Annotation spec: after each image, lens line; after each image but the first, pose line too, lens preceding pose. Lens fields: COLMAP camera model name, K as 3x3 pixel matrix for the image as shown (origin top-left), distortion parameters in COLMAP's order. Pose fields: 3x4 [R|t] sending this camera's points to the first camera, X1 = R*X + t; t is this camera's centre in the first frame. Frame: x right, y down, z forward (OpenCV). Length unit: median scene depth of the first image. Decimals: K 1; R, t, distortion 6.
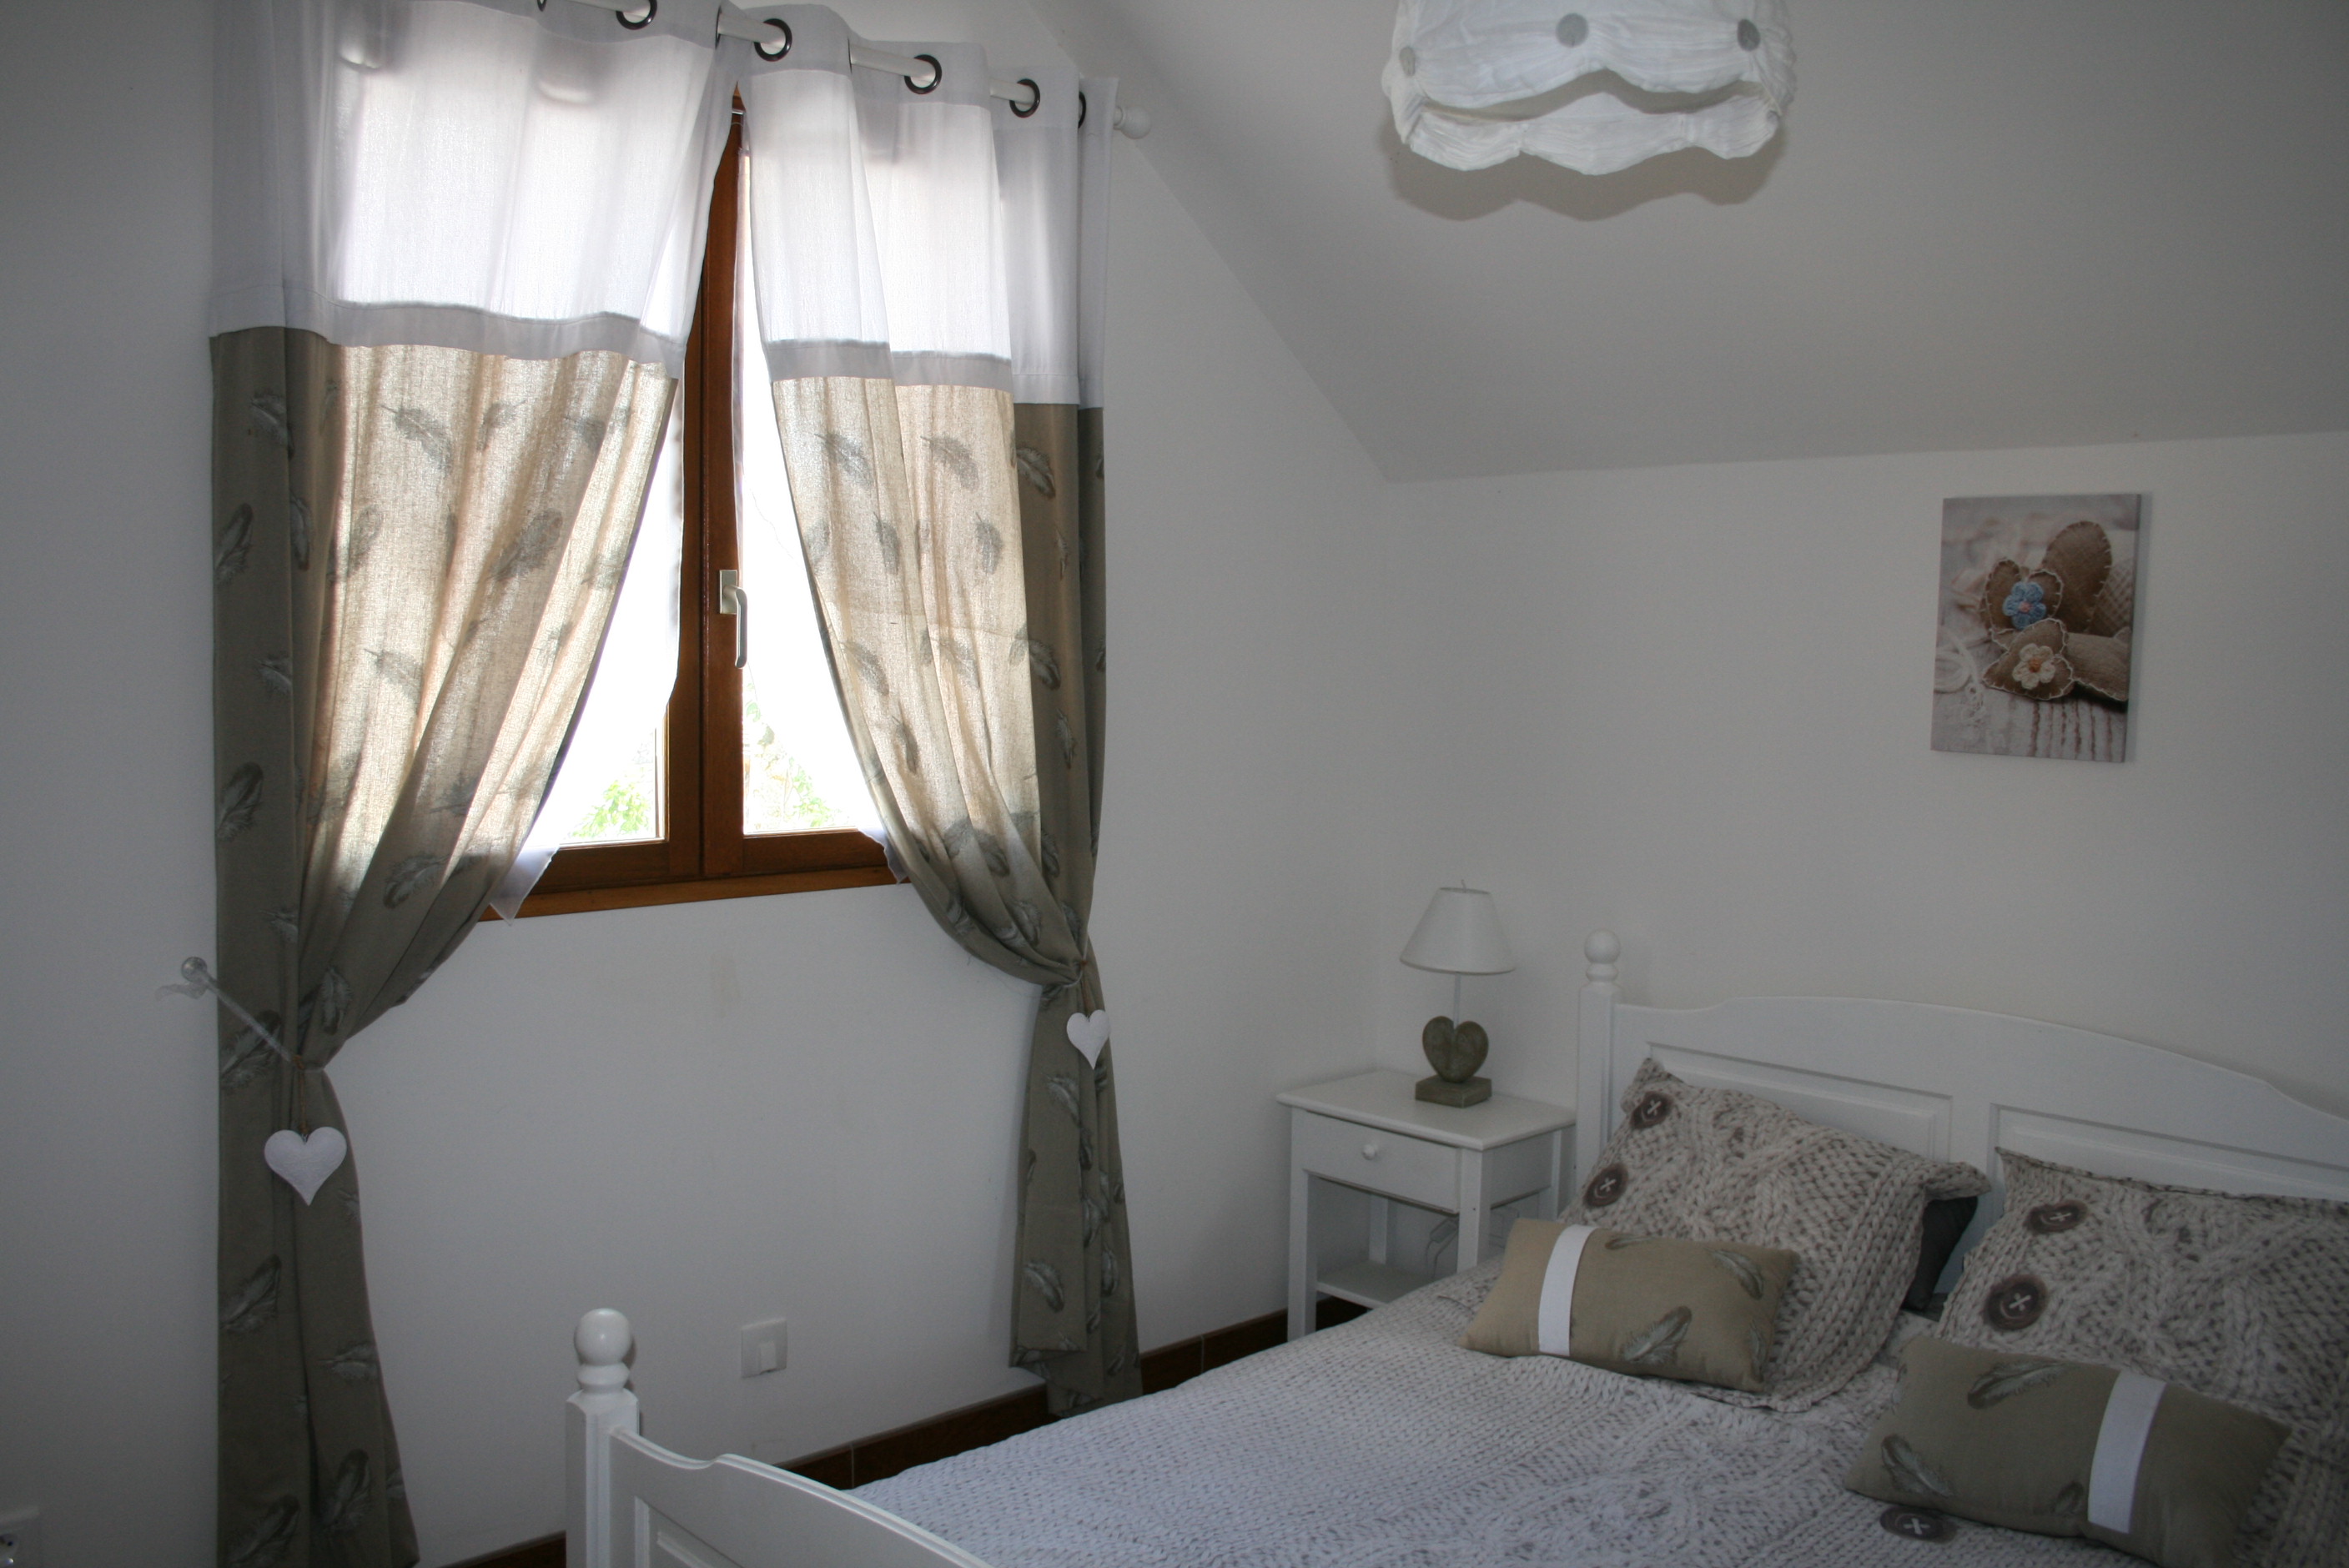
lens RADIAL K [[1978.8, 0, 1169.7], [0, 1978.8, 798.9], [0, 0, 1]] dist [-0.092281, 0.025155]
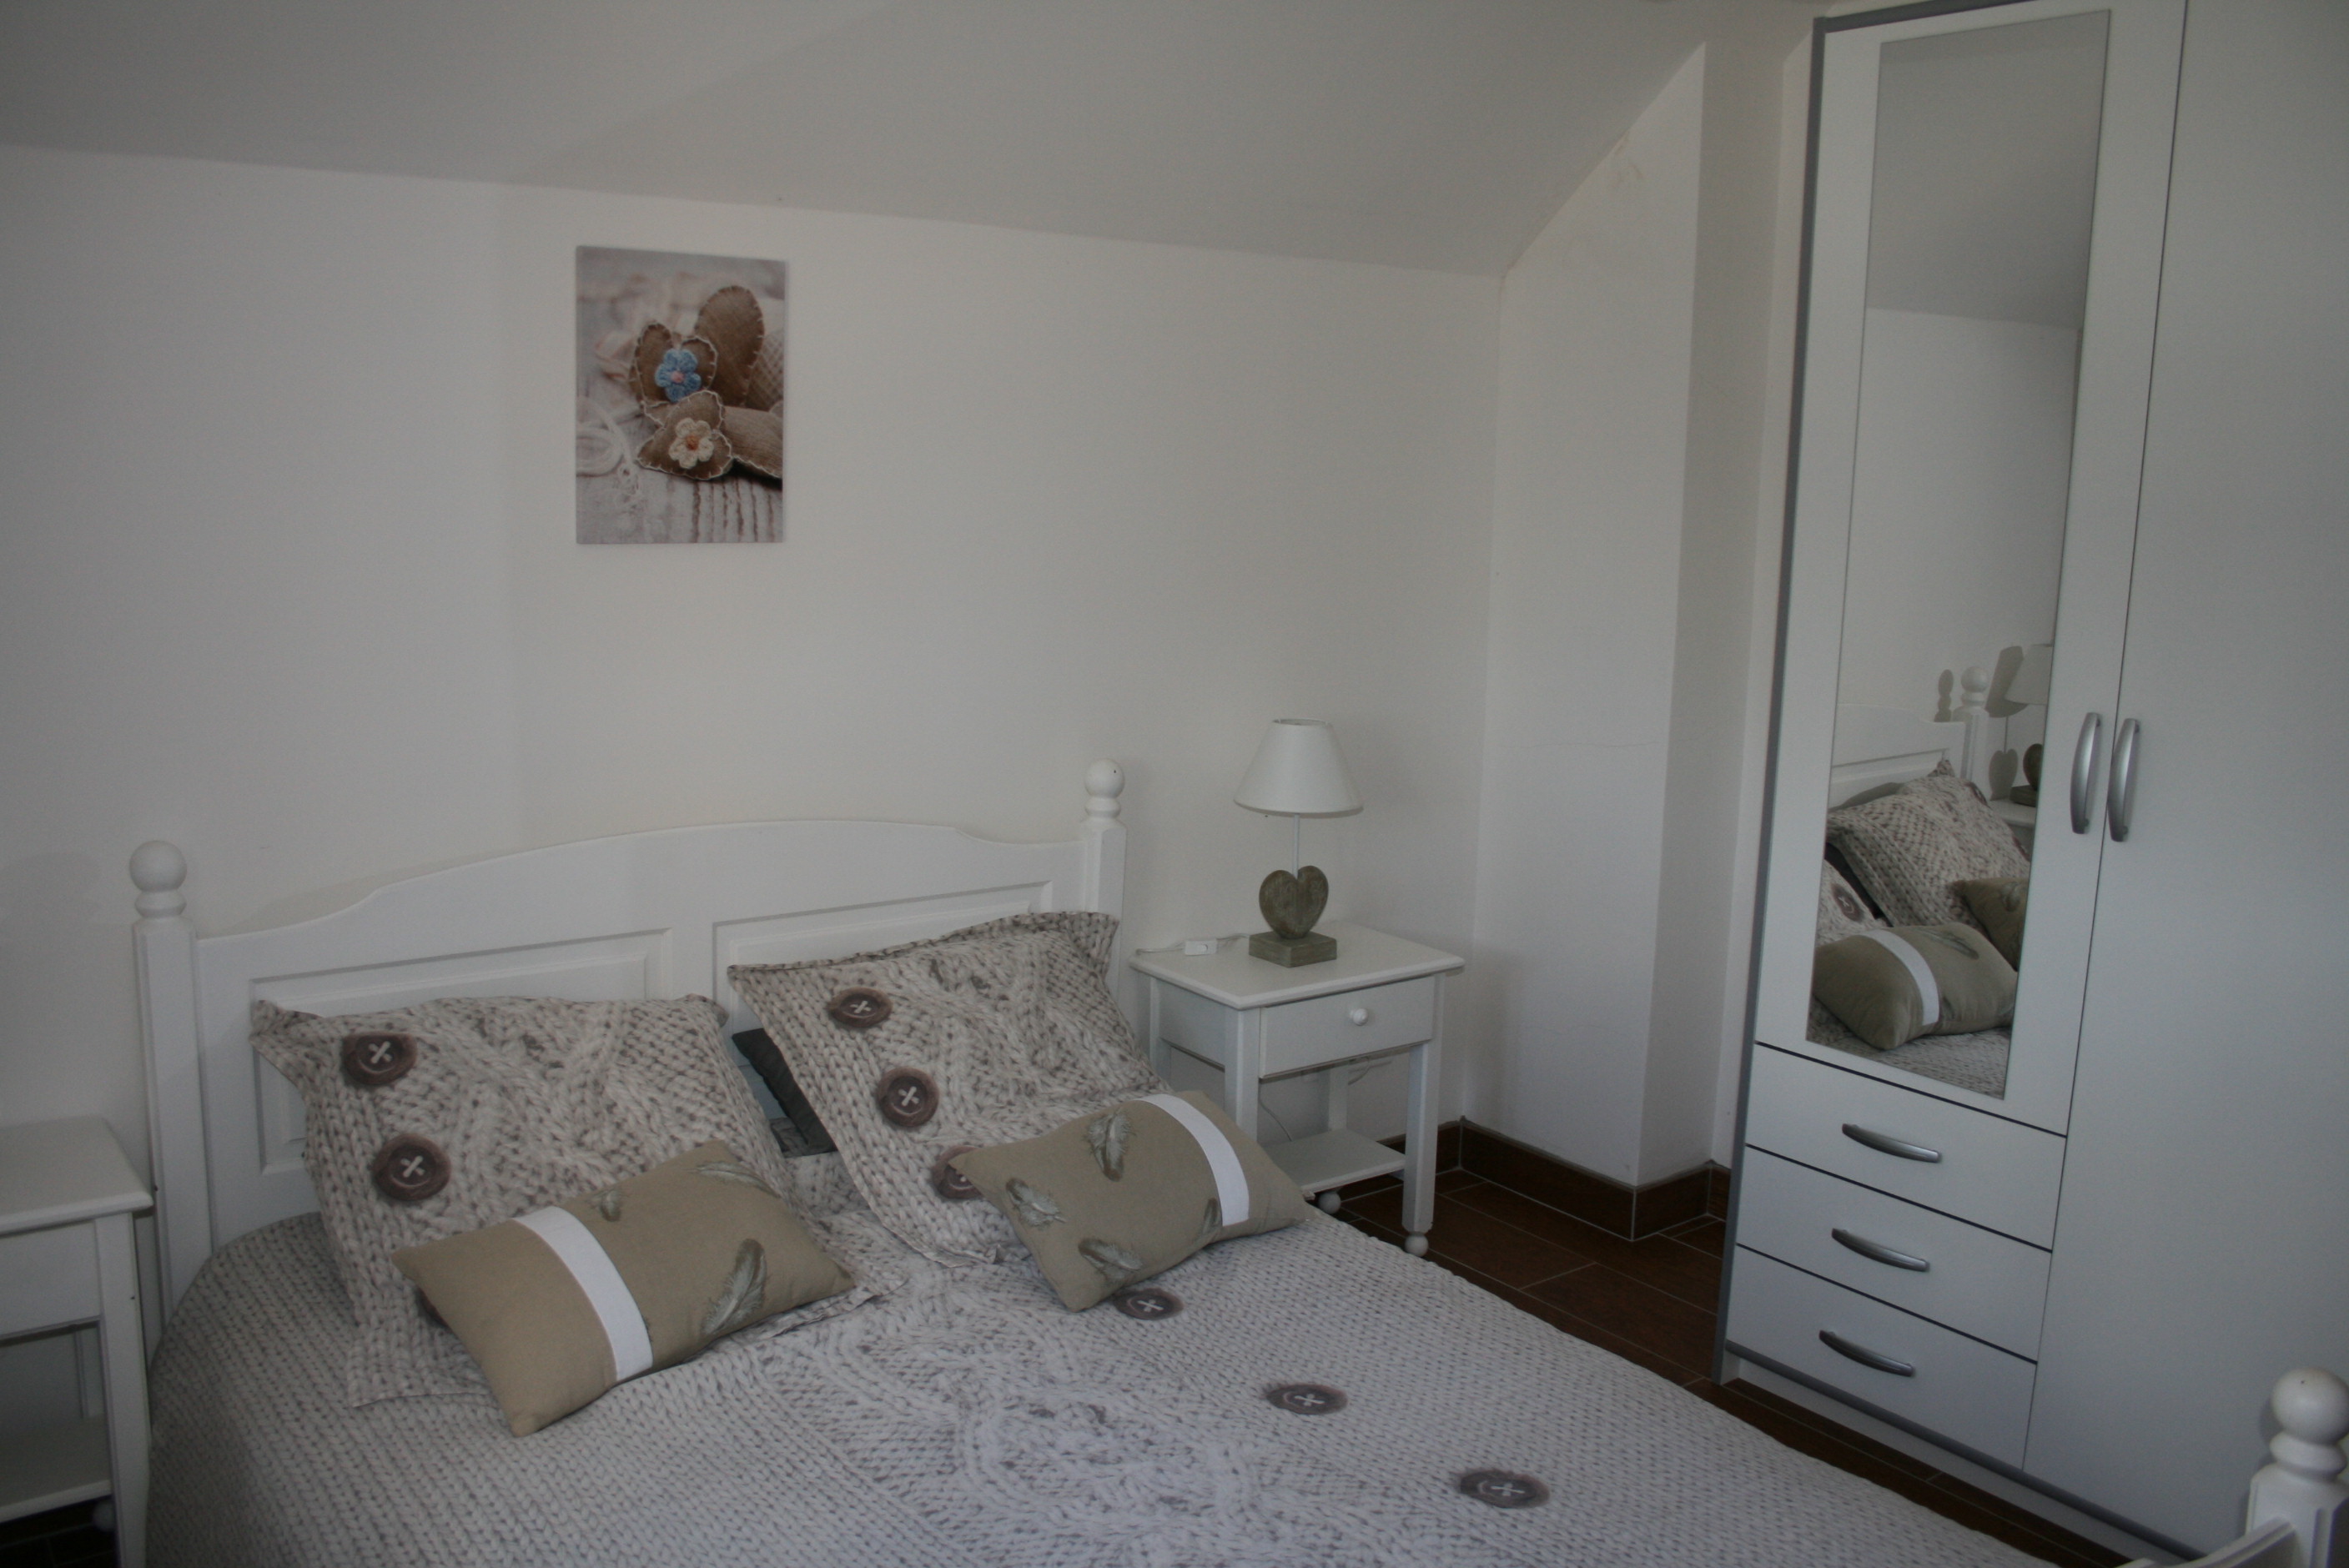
lens RADIAL K [[1978.8, 0, 1171.3], [0, 1978.8, 761.7], [0, 0, 1]] dist [-0.092281, 0.025155]
pose [[0.147633, -0.161718, 0.975731, -0.445032], [0.069285, 0.985809, 0.152905, -0.046241], [-0.986613, 0.045029, 0.156742, 0.642212]]
